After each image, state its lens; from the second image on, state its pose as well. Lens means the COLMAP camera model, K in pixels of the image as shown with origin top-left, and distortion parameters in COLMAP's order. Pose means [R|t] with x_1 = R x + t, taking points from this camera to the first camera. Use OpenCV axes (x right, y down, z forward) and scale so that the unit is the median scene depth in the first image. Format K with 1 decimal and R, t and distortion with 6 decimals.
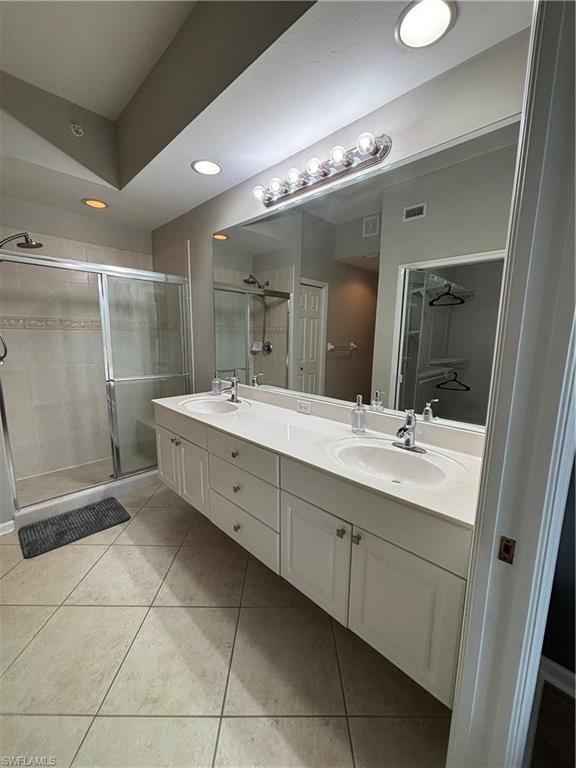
lens RADIAL K [[309.2, 0, 288.2], [0, 309.2, 384.3], [0, 0, 1]] dist [-0.003720, 0.000953]
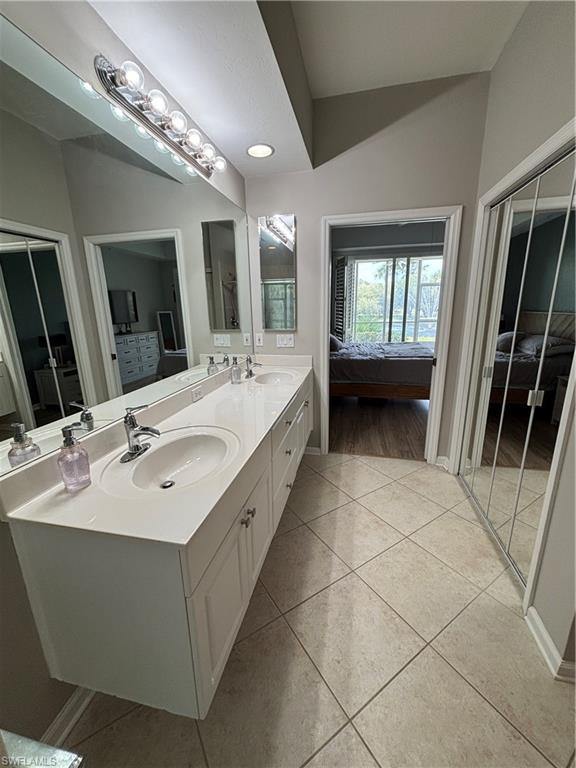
lens RADIAL K [[309.2, 0, 287.5], [0, 309.2, 381.3], [0, 0, 1]] dist [-0.003720, 0.000953]
pose [[-0.532496, -0.204864, 0.821267, -0.808562], [0.139734, 0.935679, 0.324006, -0.213509], [-0.834819, 0.287290, -0.469618, 1.132785]]
